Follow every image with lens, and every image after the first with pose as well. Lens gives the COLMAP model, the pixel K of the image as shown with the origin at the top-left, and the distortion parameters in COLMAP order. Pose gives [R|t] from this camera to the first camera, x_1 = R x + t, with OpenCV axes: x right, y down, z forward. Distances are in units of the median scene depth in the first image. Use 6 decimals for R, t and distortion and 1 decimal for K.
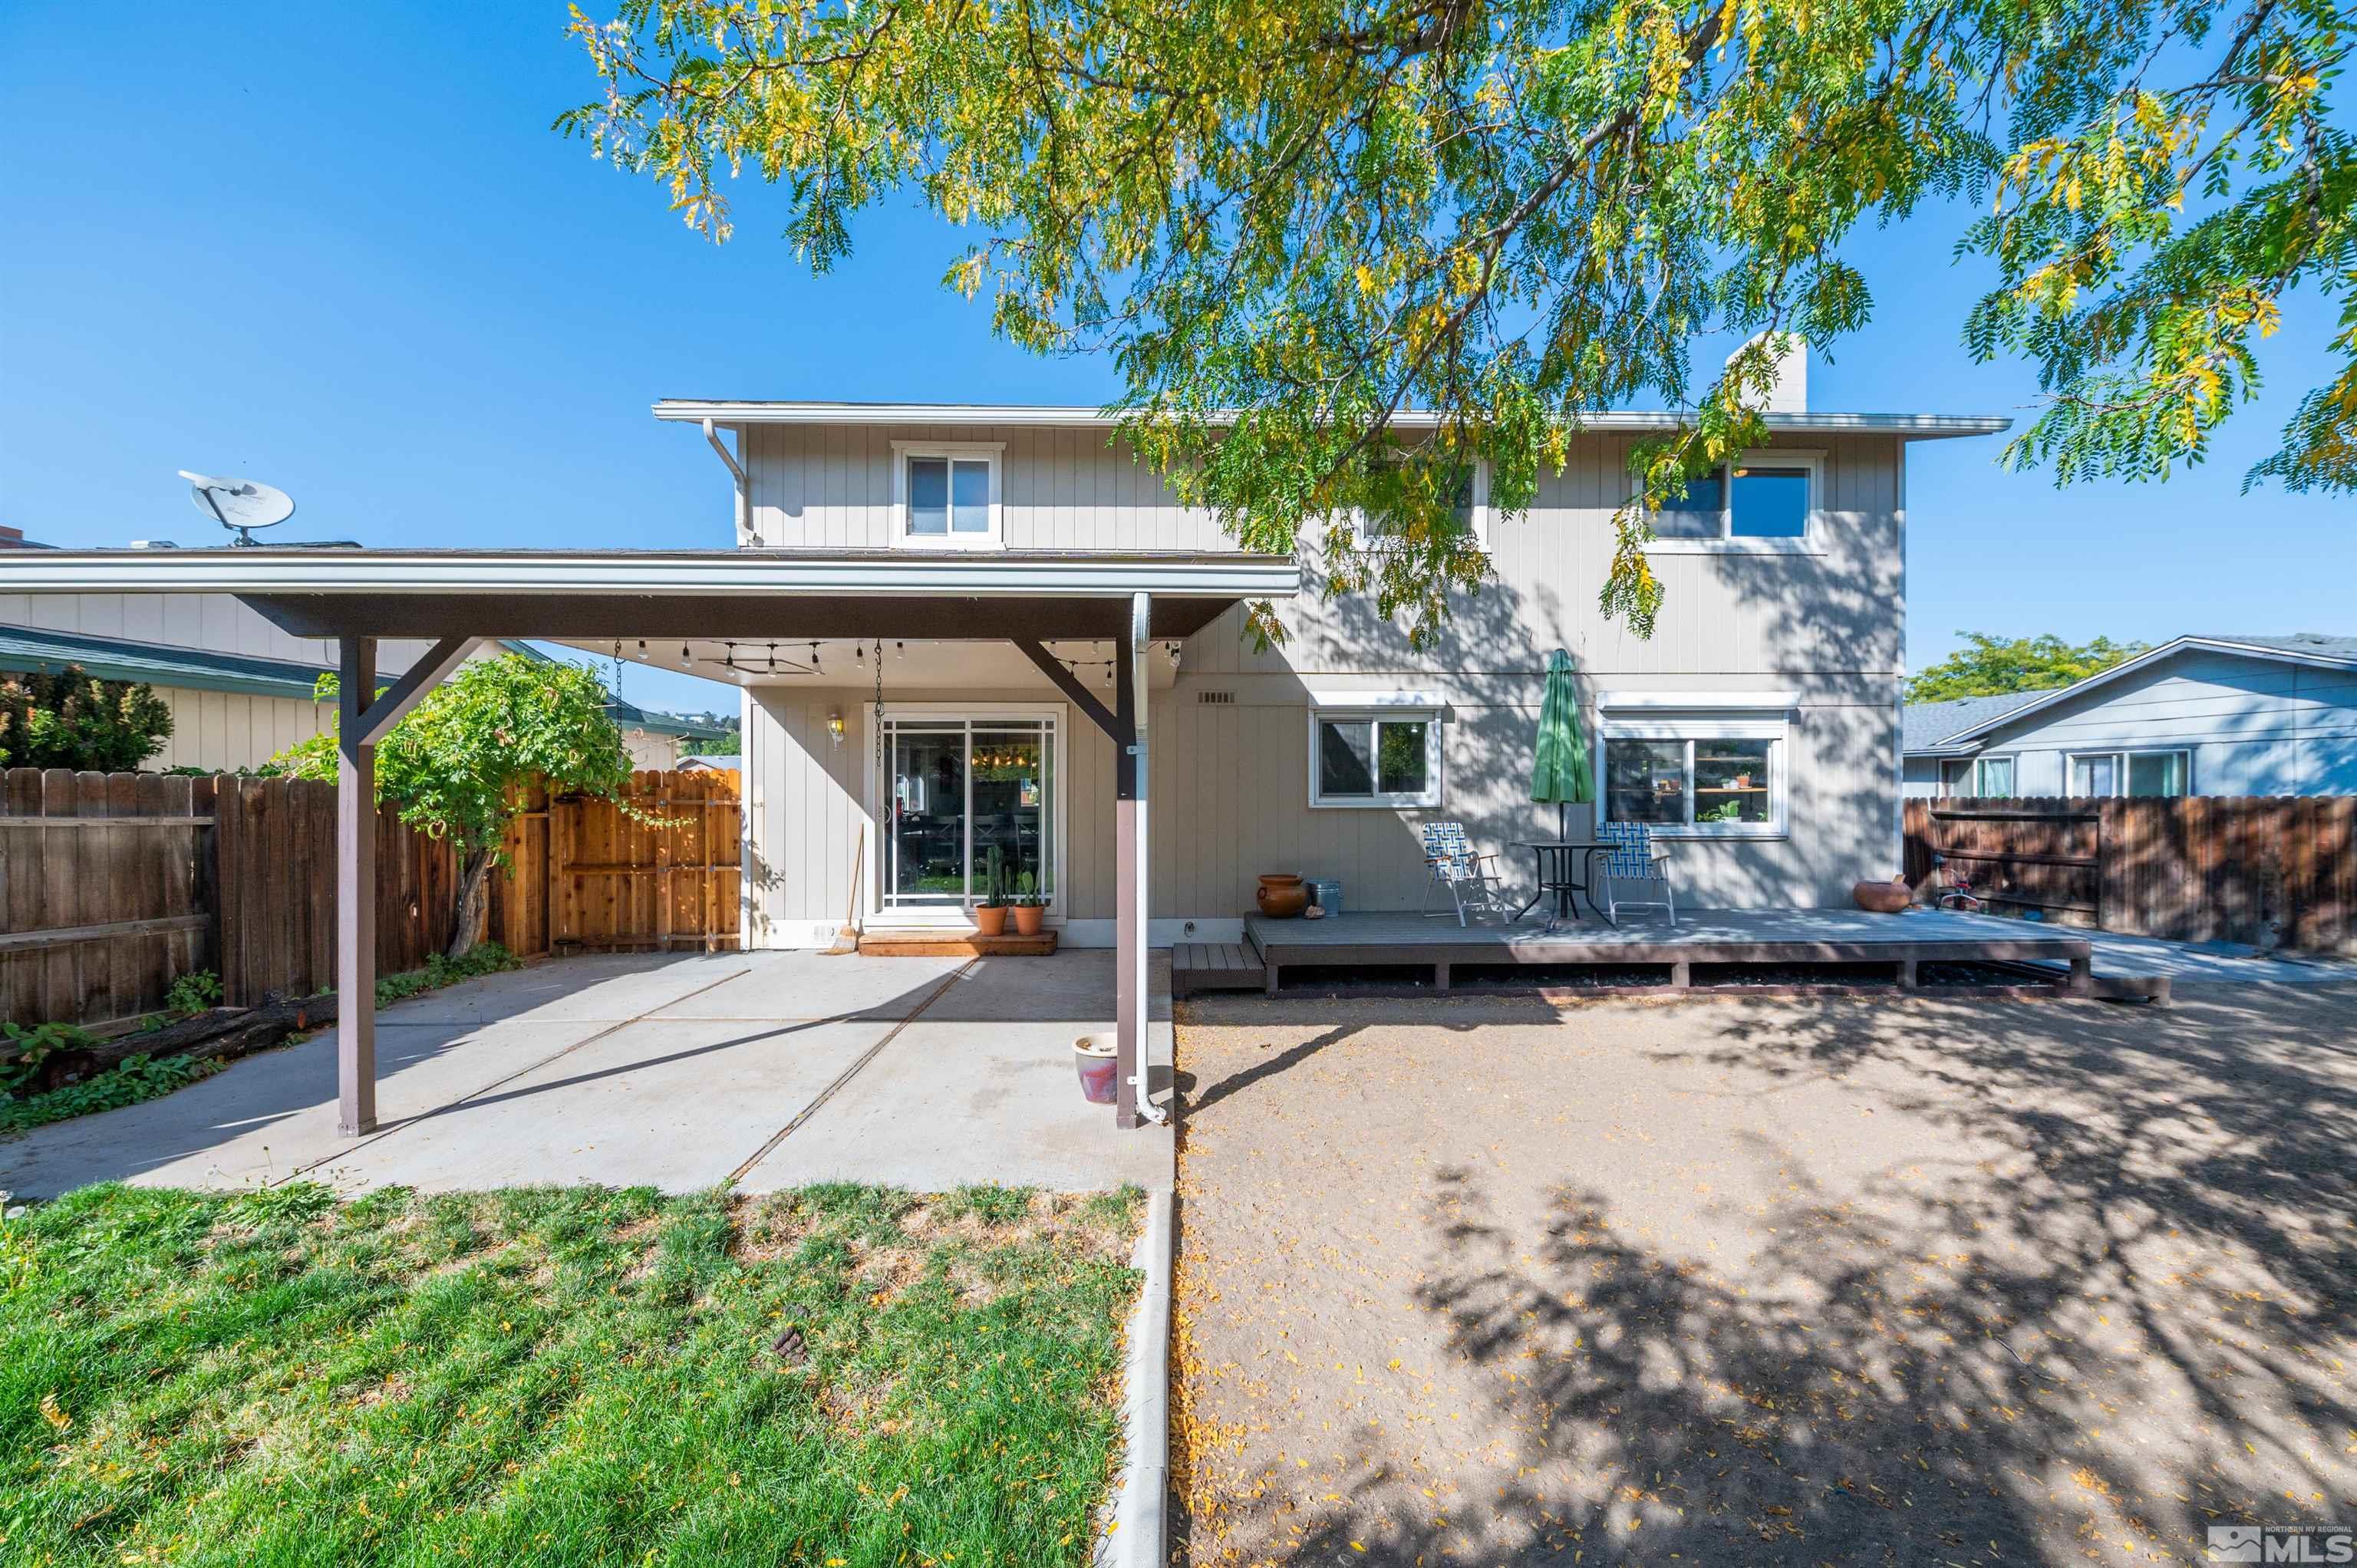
lens RADIAL K [[817.2, 0, 1188.1], [0, 817.2, 793.5], [0, 0, 1]] dist [-0.001988, -0.003125]
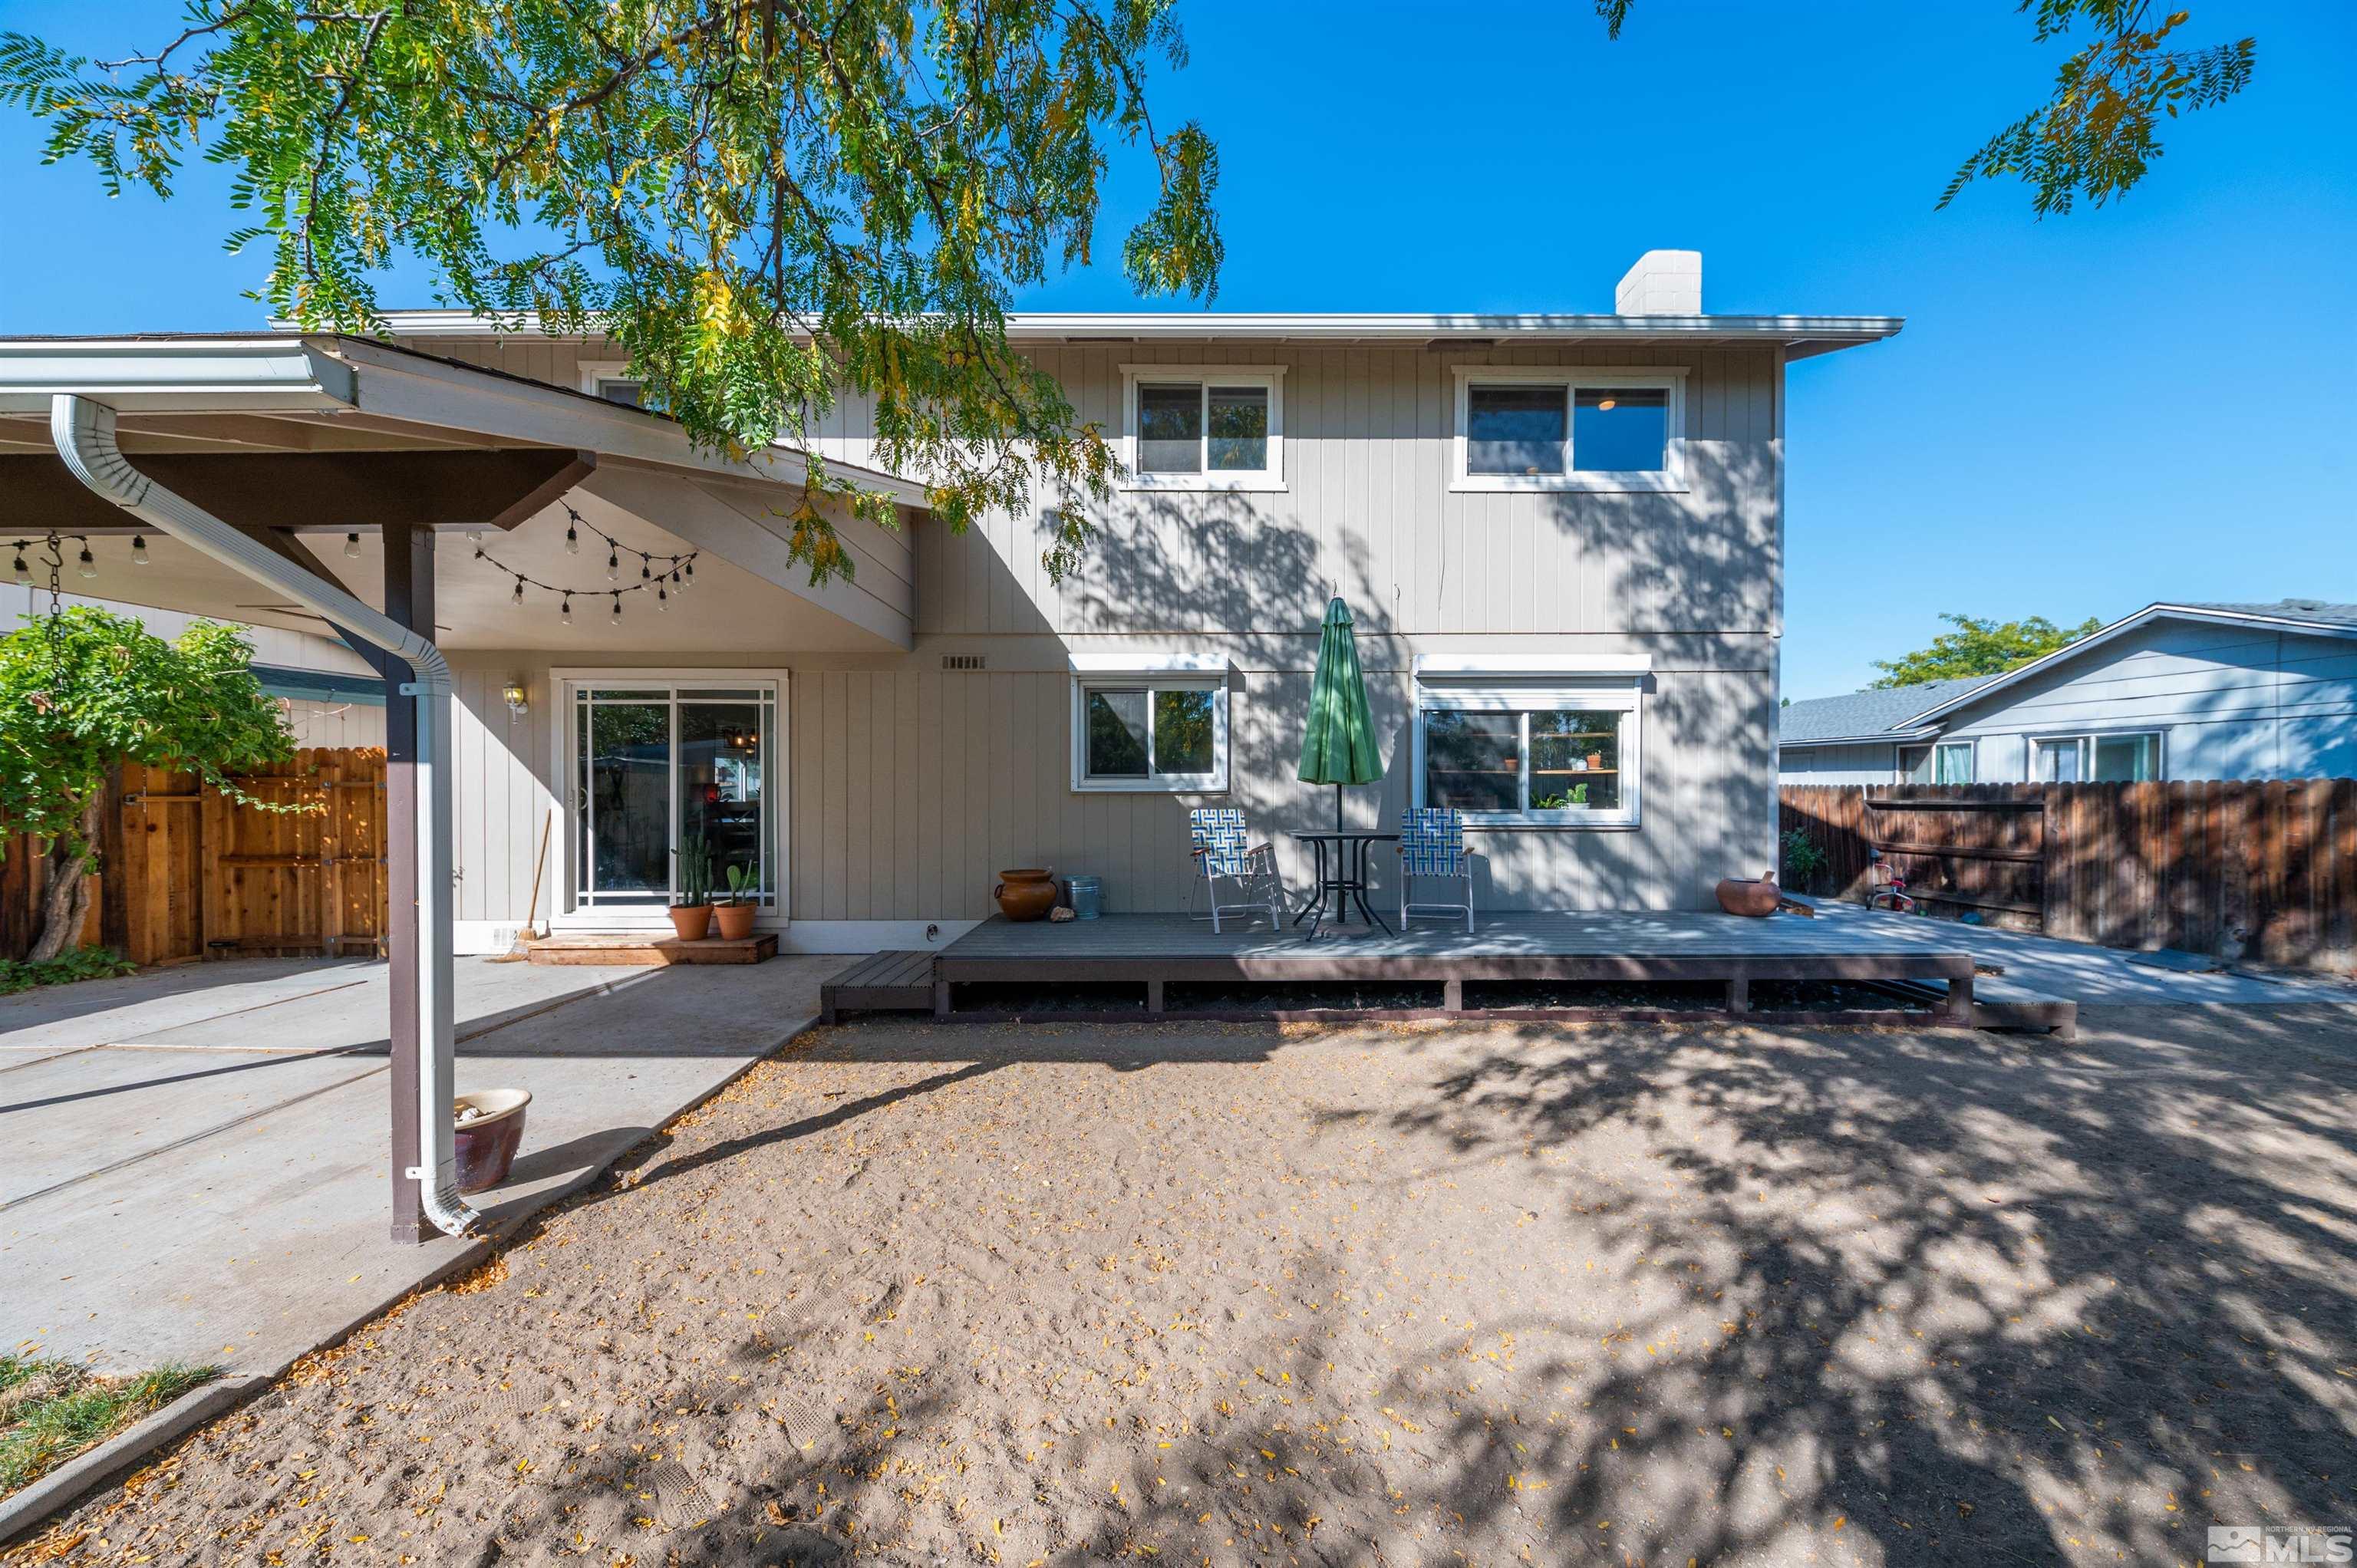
lens RADIAL K [[805.6, 0, 1184.4], [0, 805.6, 789.2], [0, 0, 1]] dist [0.007836, -0.006103]
pose [[0.999899, 0.001778, -0.014080, 0.278673], [-0.001724, 0.999991, 0.003869, 0.011388], [0.014087, -0.003845, 0.999893, 0.156457]]
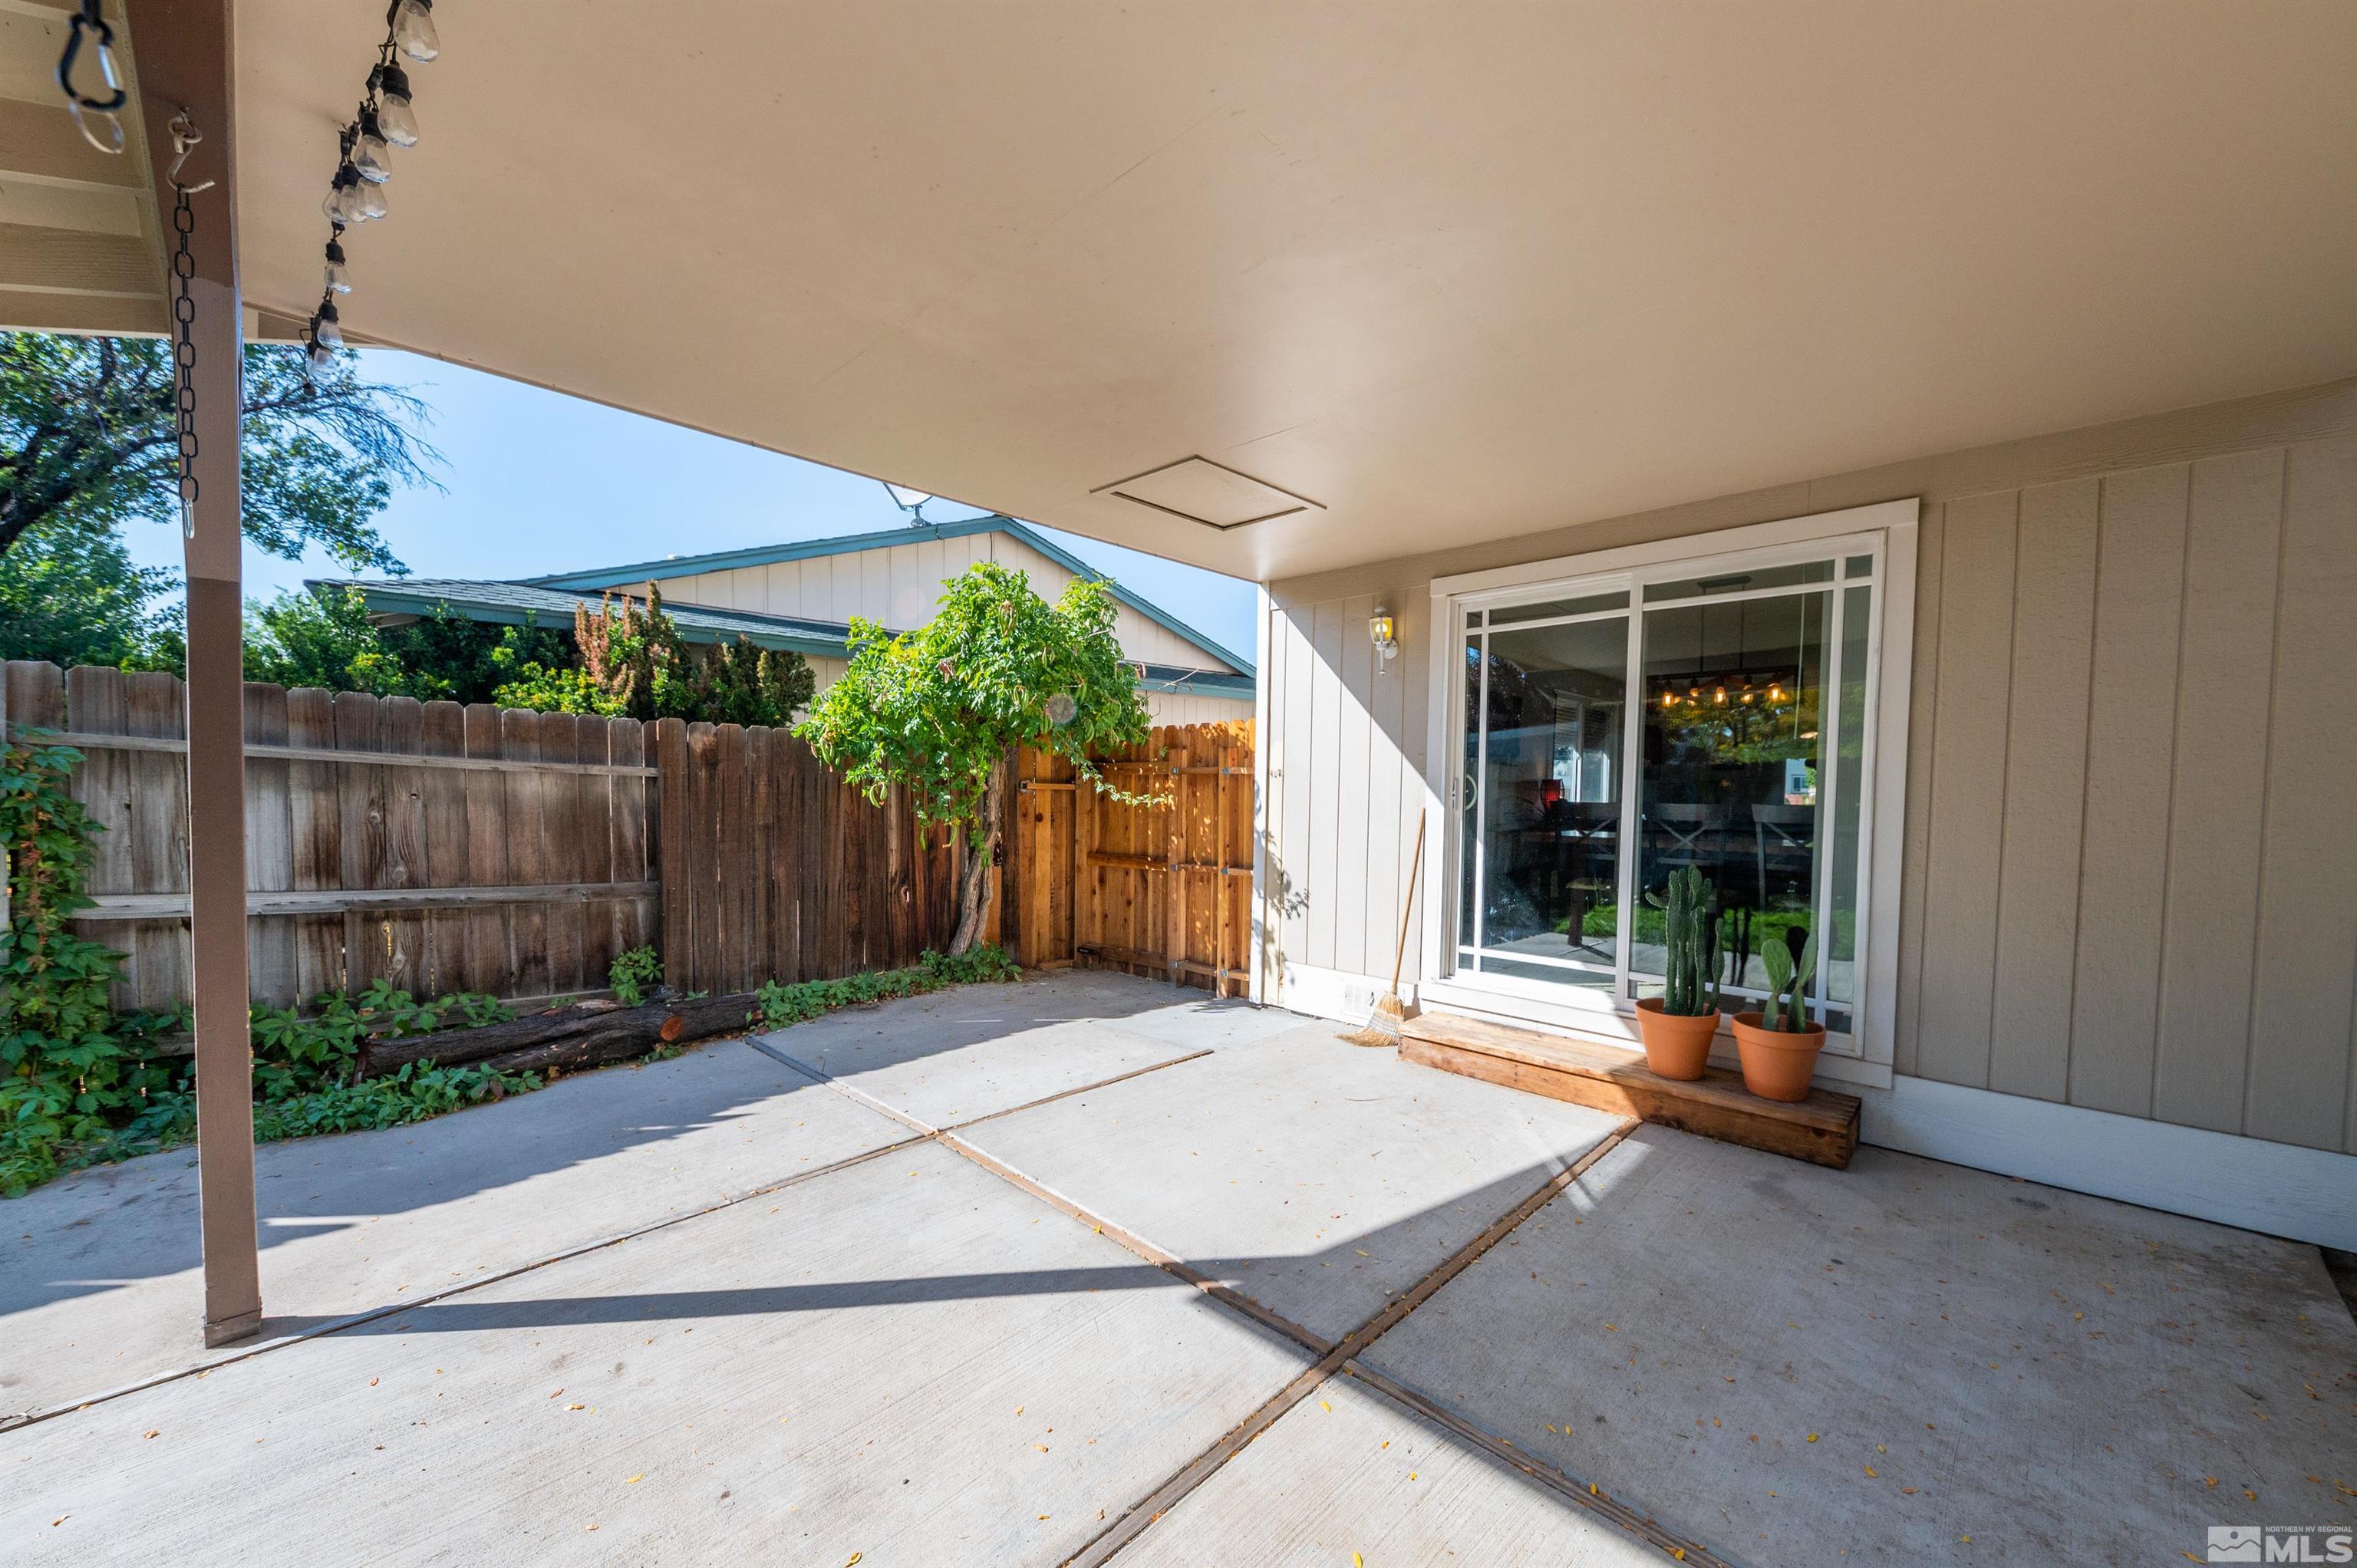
lens RADIAL K [[895.8, 0, 1215.9], [0, 895.8, 813.3], [0, 0, 1]] dist [0.000052, -0.000055]
pose [[0.714388, 0.030797, -0.699071, -0.084099], [-0.017597, 0.999506, 0.026049, 0.026895], [0.699528, -0.006308, 0.714577, 0.478425]]
